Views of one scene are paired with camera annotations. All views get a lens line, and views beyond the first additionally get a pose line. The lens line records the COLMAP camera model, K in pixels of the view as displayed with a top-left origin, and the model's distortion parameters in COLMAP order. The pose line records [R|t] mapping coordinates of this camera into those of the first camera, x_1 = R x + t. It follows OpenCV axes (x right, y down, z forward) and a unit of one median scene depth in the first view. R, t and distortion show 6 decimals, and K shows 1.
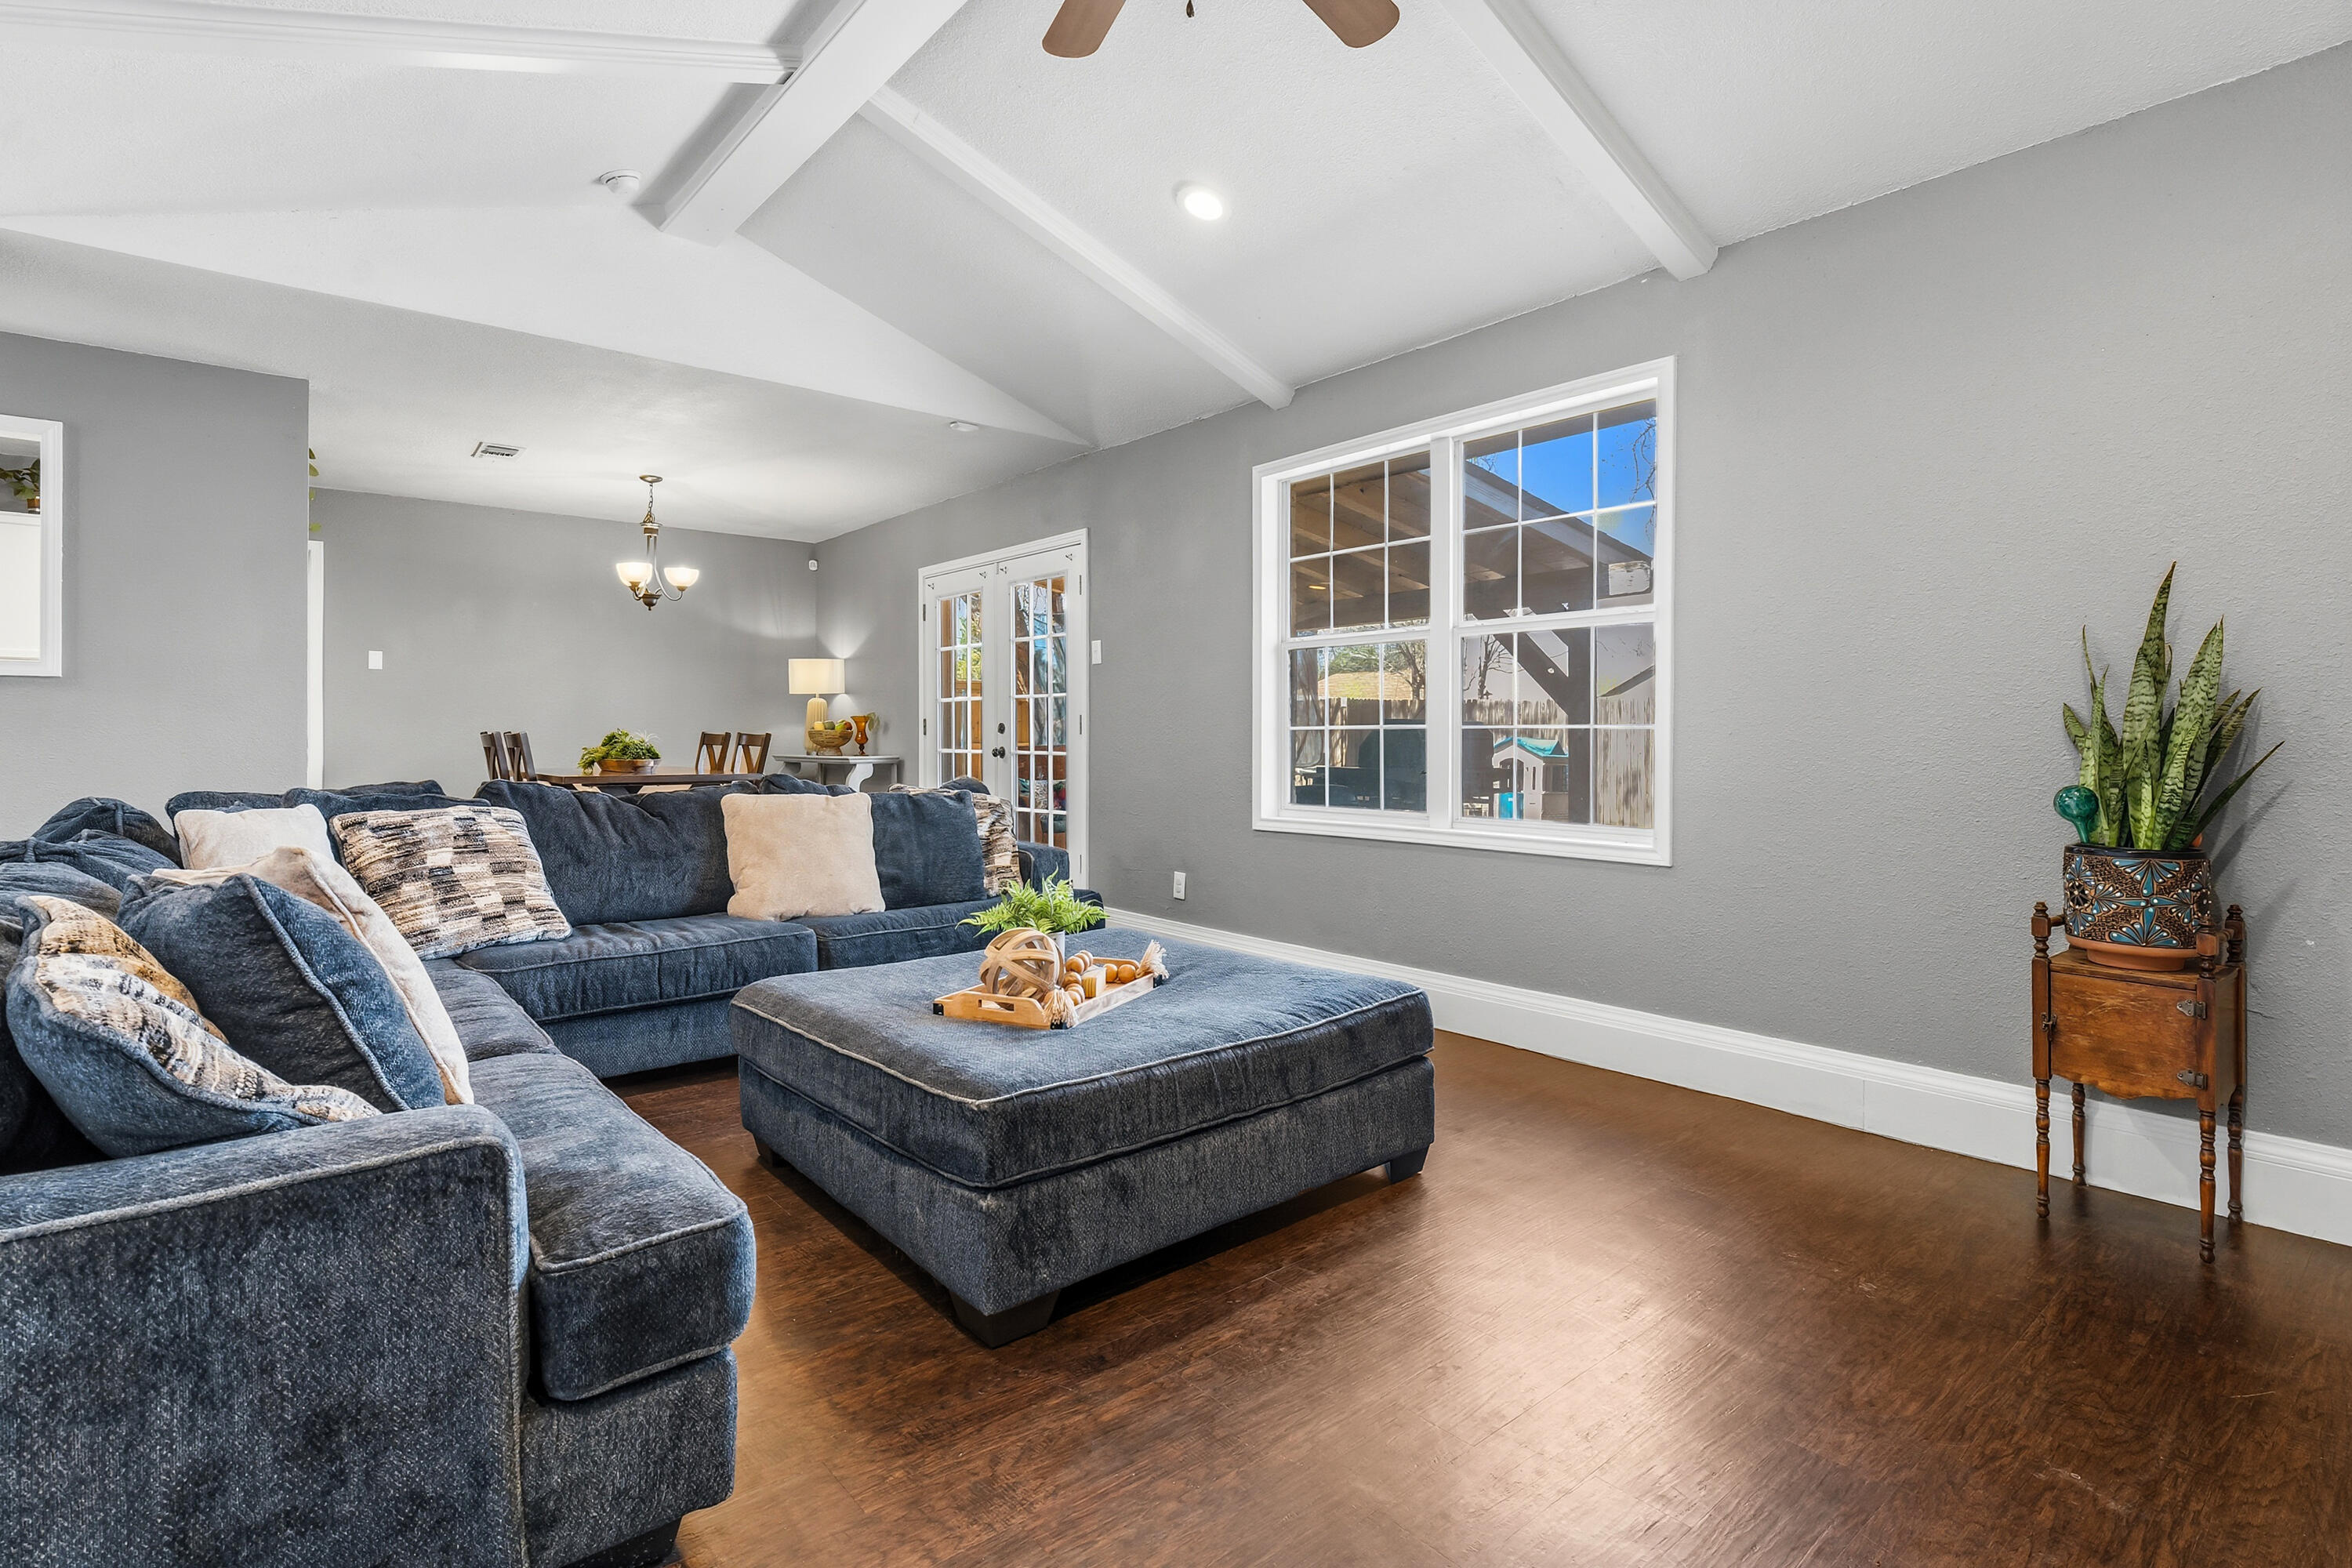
lens RADIAL K [[1132.8, 0, 1172.1], [0, 1132.8, 741.8], [0, 0, 1]] dist [-0.010482, 0.001404]
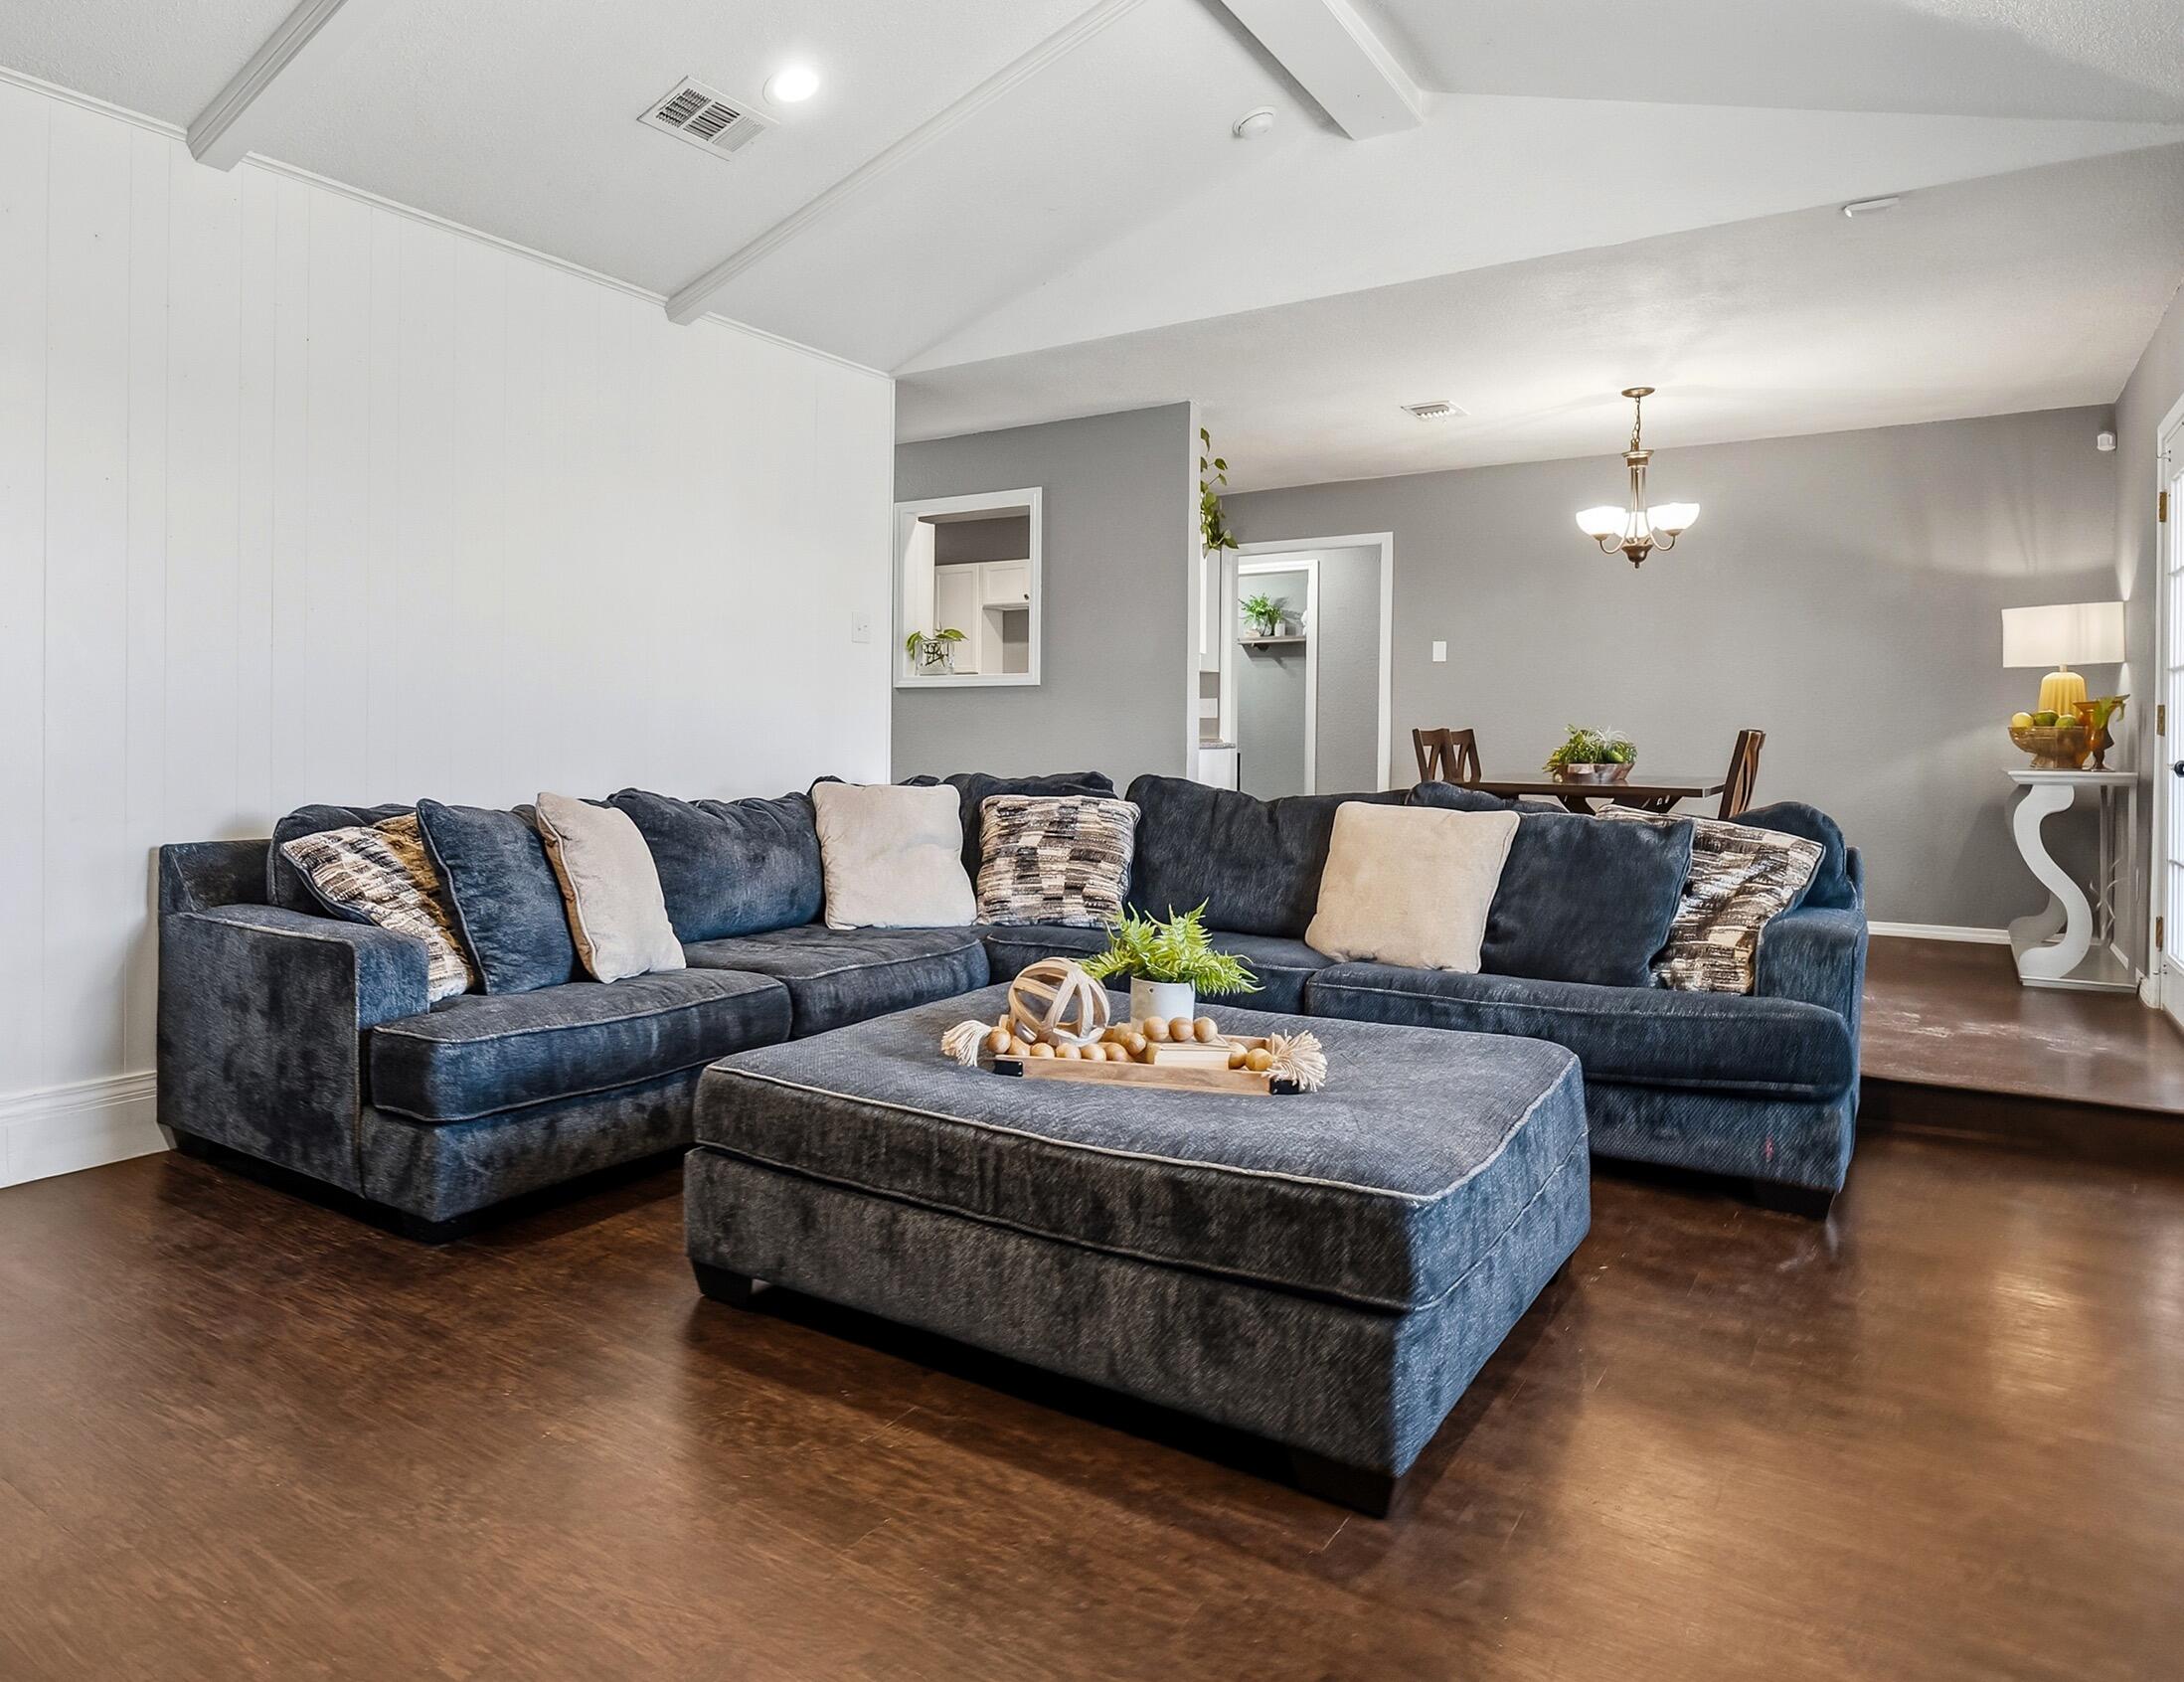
lens RADIAL K [[1775.6, 0, 1091.9], [0, 1775.6, 780.3], [0, 0, 1]] dist [0.006040, 0.000716]
pose [[0.172640, 0.024730, -0.984675, 0.909420], [-0.009587, 0.999680, 0.023426, 0.001530], [0.984938, 0.005396, 0.172821, 0.621448]]
